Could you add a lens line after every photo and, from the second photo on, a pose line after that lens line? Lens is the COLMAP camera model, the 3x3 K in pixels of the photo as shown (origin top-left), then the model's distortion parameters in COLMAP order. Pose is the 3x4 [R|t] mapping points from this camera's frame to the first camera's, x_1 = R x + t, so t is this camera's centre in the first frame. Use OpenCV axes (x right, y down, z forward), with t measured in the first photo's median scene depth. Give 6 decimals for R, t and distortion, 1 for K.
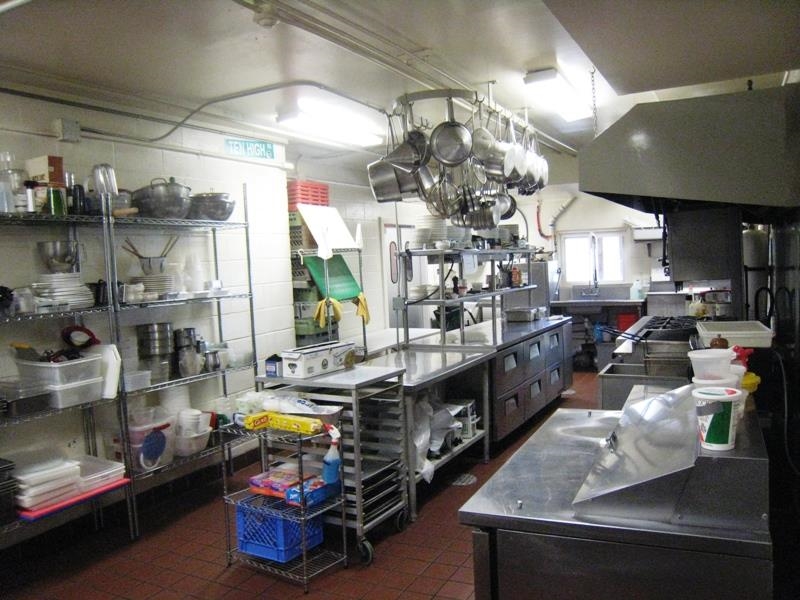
lens RADIAL K [[668.9, 0, 398.4], [0, 668.9, 302.4], [0, 0, 1]] dist [-0.068275, 0.002822]
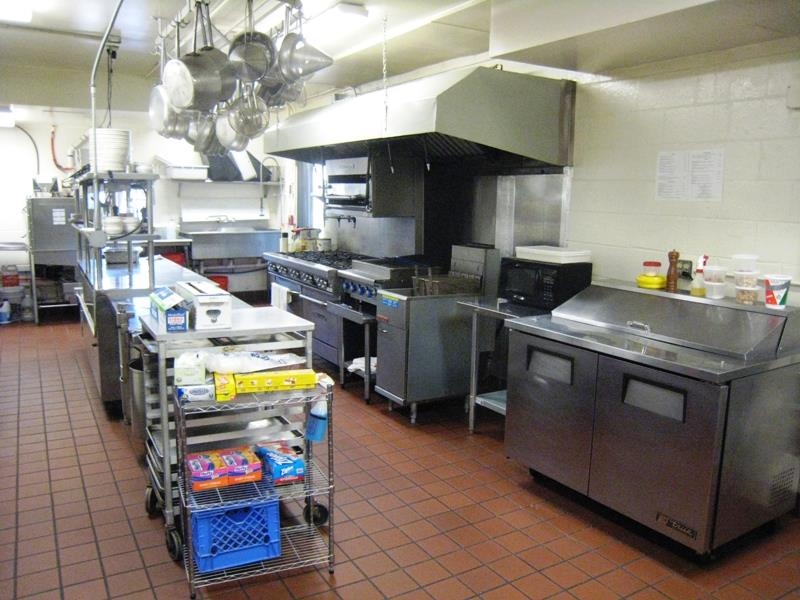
lens RADIAL K [[668.9, 0, 402.5], [0, 668.9, 299.8], [0, 0, 1]] dist [-0.068275, 0.002822]
pose [[0.547723, -0.078463, 0.832973, -0.276081], [0.017388, 0.996445, 0.082428, 0.009140], [-0.836479, -0.030664, 0.547140, 0.170085]]
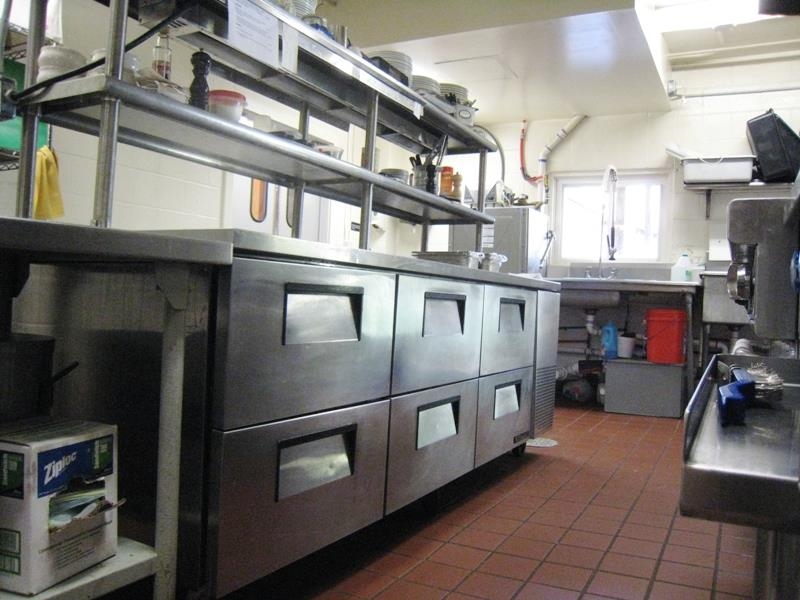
lens RADIAL K [[668.9, 0, 405.2], [0, 668.9, 296.6], [0, 0, 1]] dist [-0.068275, 0.002822]
pose [[0.995786, 0.091685, -0.002059, 0.125383], [-0.091607, 0.993374, -0.069403, 0.061532], [-0.004318, 0.069299, 0.997587, 0.434969]]
